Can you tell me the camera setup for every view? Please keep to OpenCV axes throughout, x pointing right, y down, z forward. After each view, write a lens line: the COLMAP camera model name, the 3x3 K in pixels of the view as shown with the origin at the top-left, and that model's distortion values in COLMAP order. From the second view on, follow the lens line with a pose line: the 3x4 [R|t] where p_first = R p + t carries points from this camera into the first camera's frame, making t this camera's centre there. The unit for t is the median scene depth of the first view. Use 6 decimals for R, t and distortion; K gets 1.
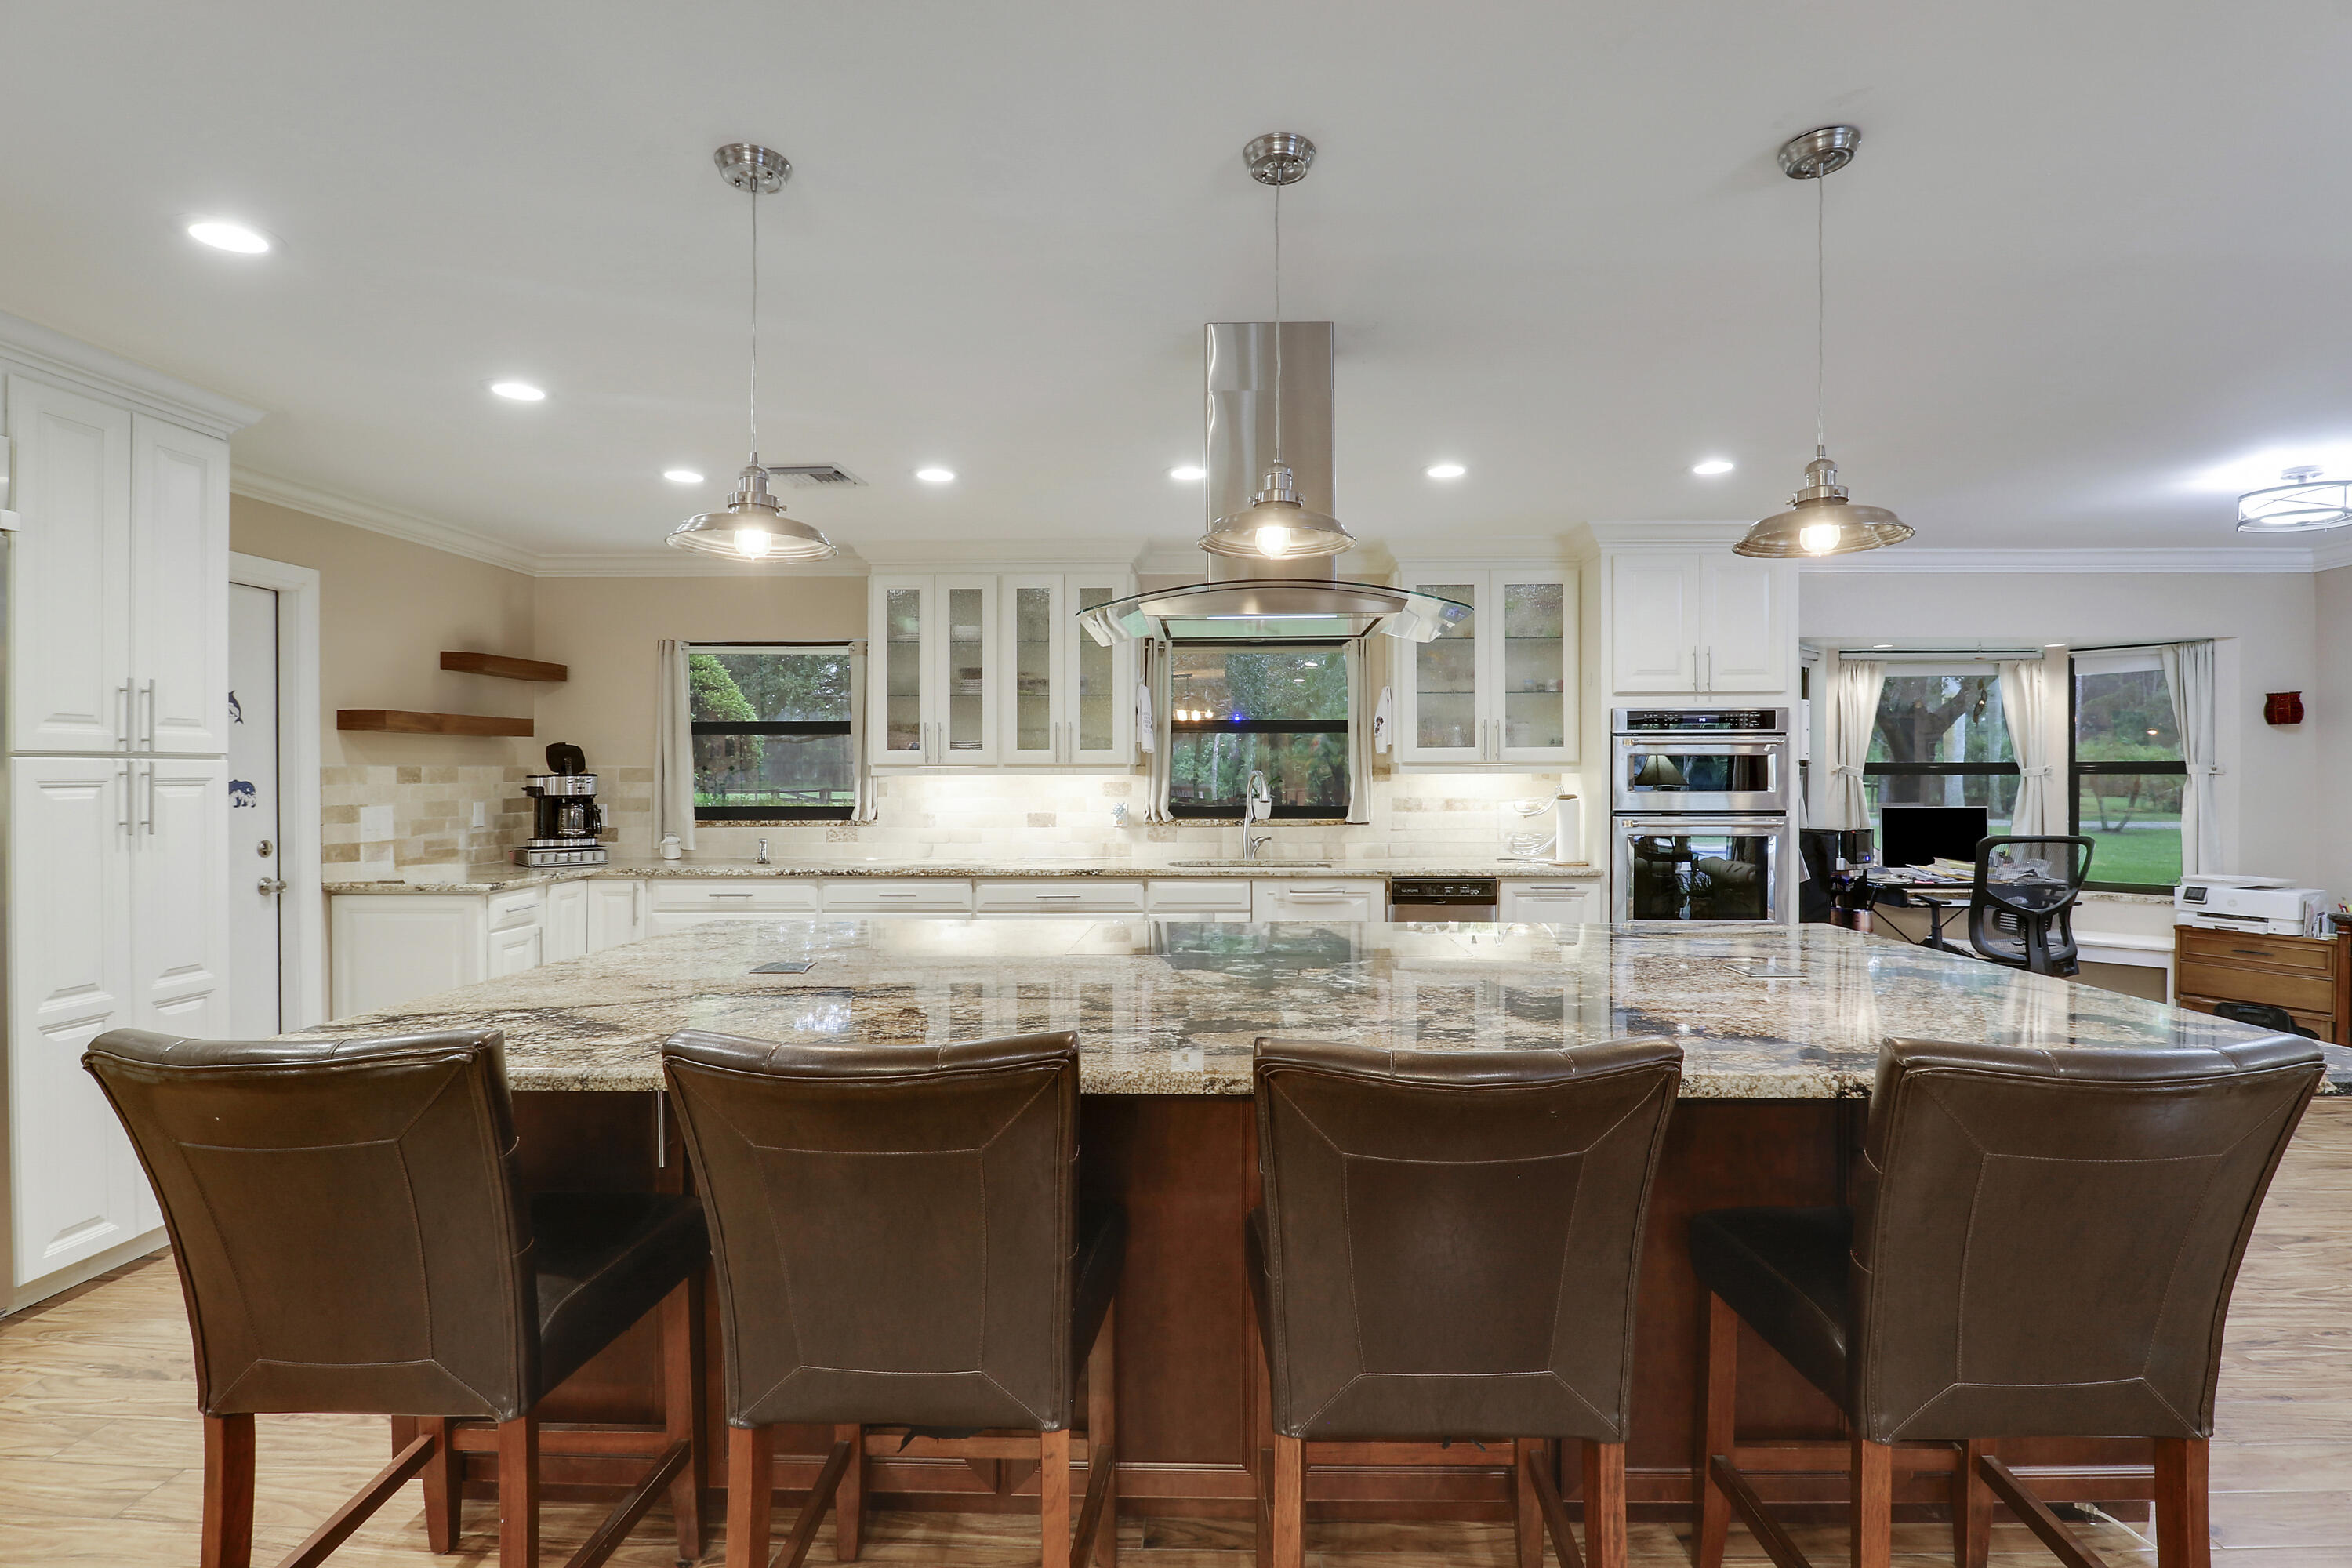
lens RADIAL K [[1103.9, 0, 1217.6], [0, 1103.9, 788.6], [0, 0, 1]] dist [-0.001116, -0.010850]
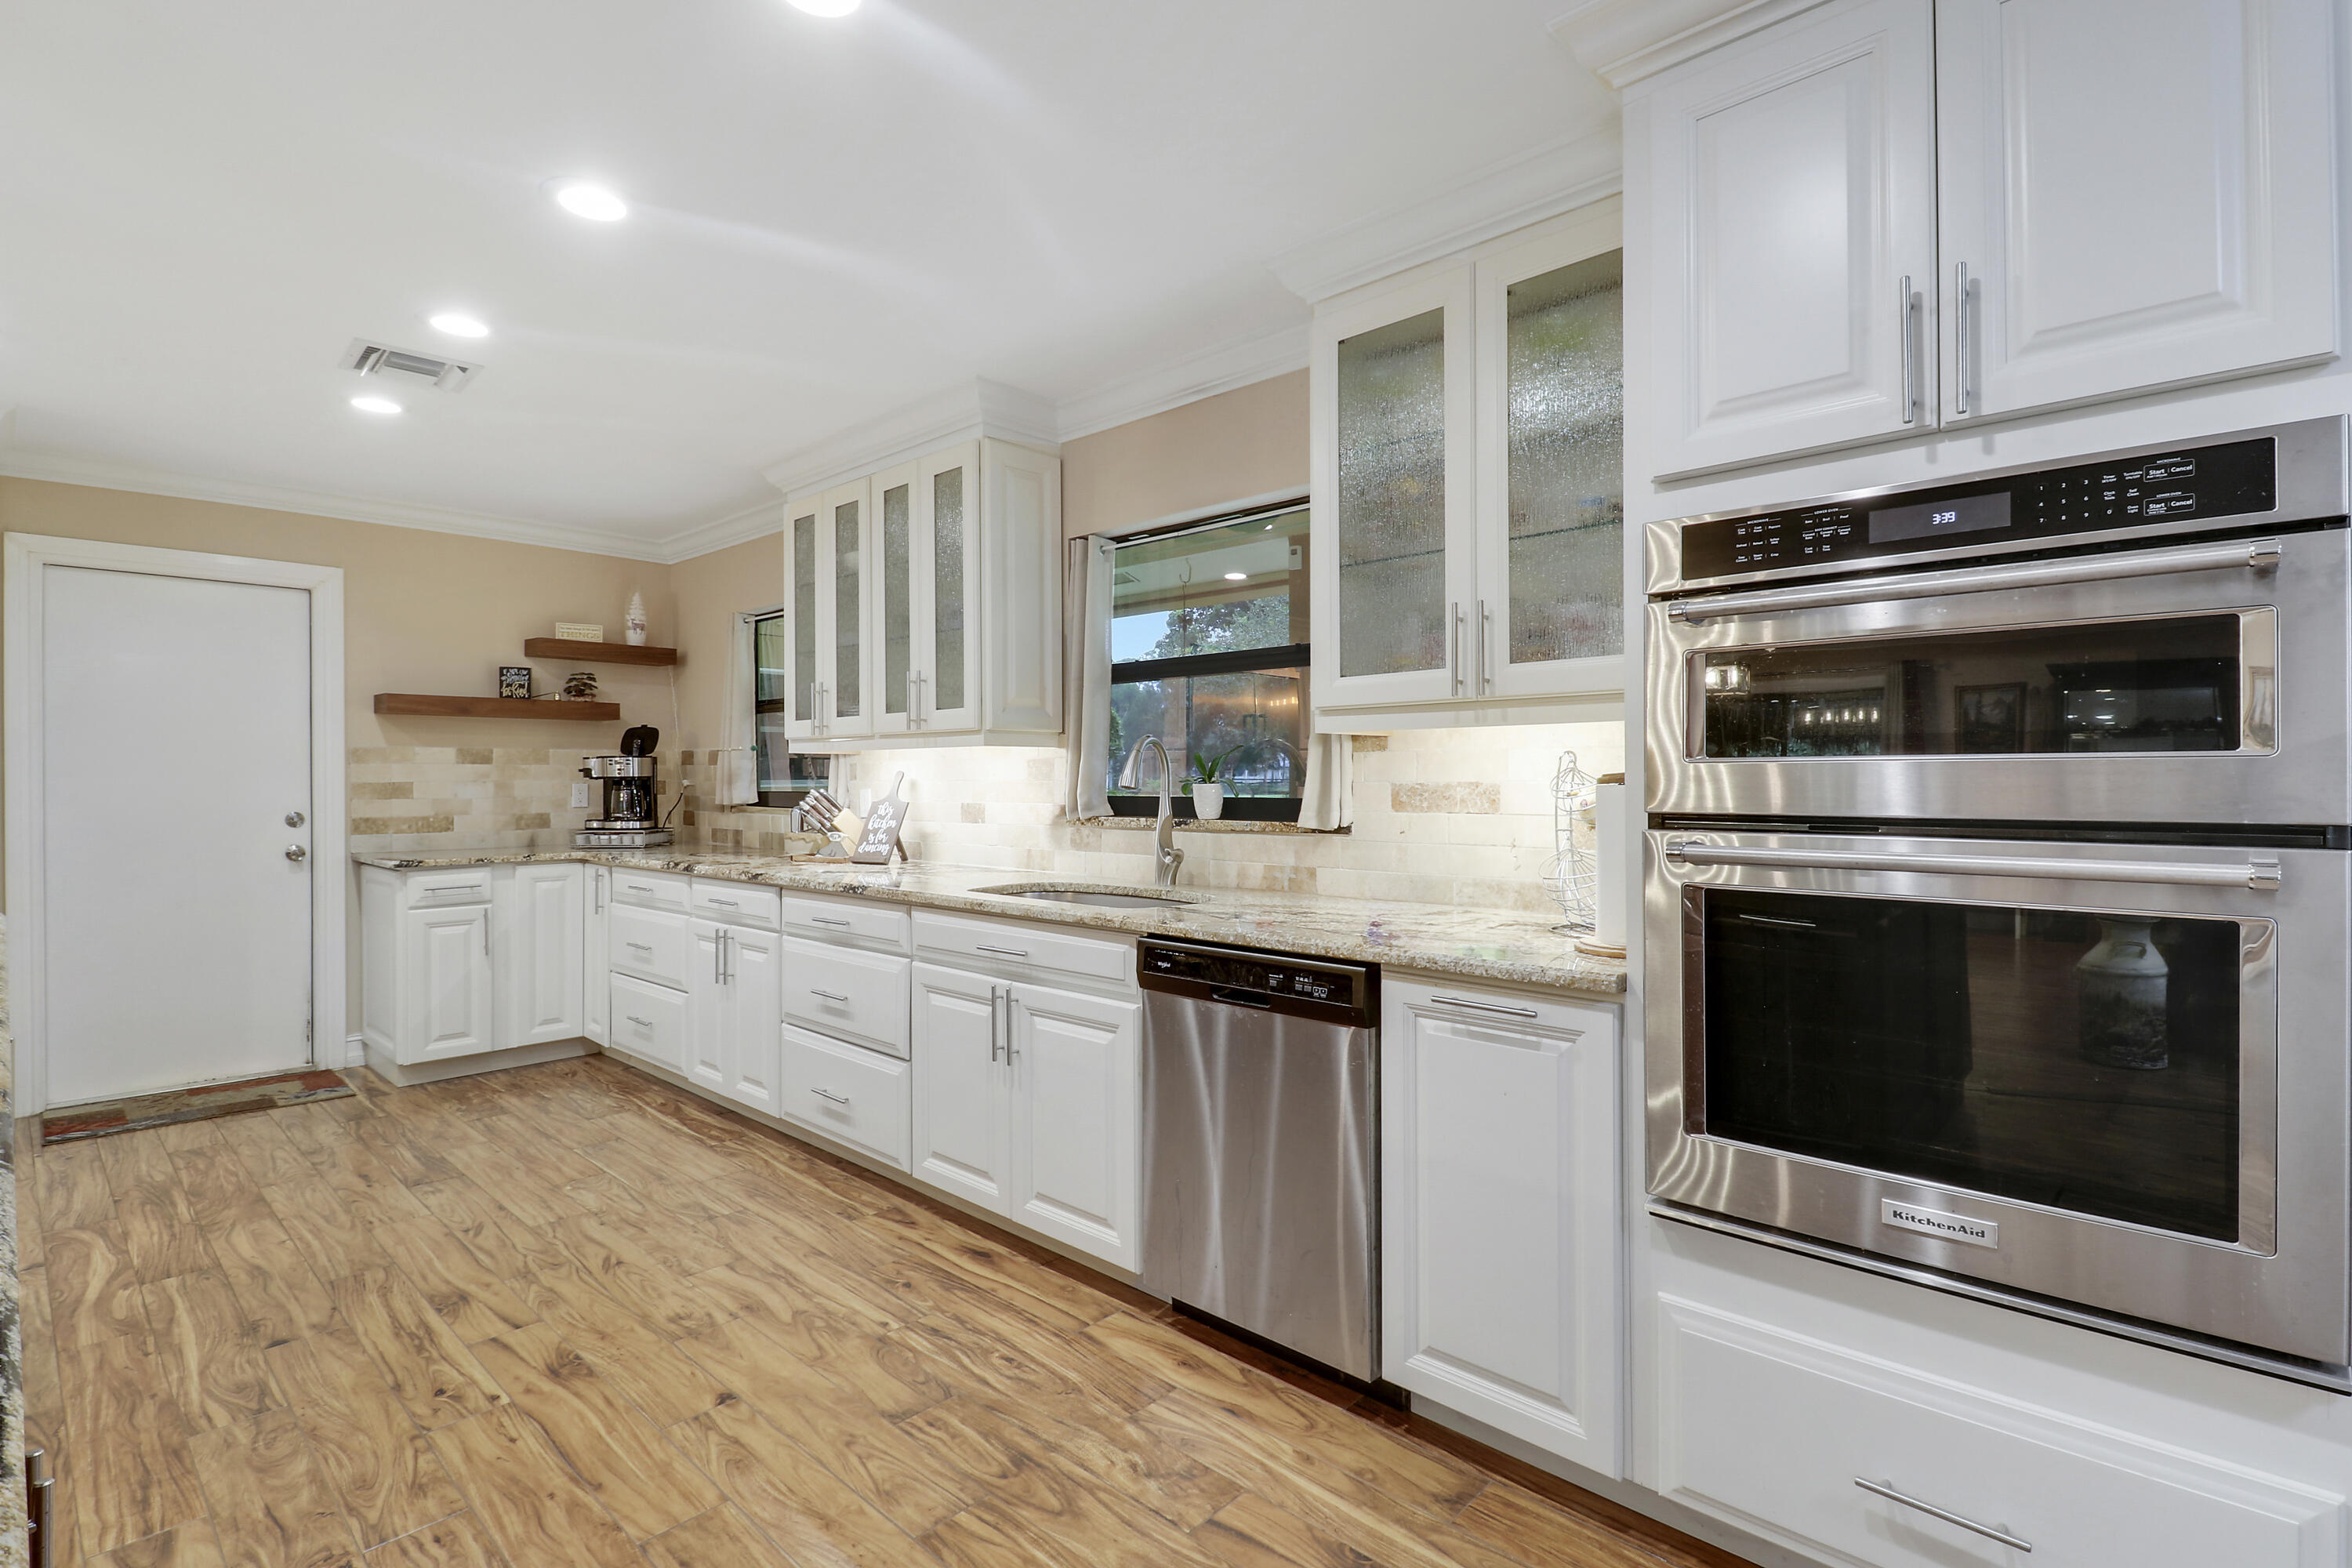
lens RADIAL K [[1088.2, 0, 1211.4], [0, 1088.2, 777.9], [0, 0, 1]] dist [0.020176, -0.013126]
pose [[0.756725, -0.000817, -0.653733, 0.451703], [-0.008338, 0.999906, -0.010901, 0.012826], [0.653681, 0.013700, 0.756647, 0.601054]]
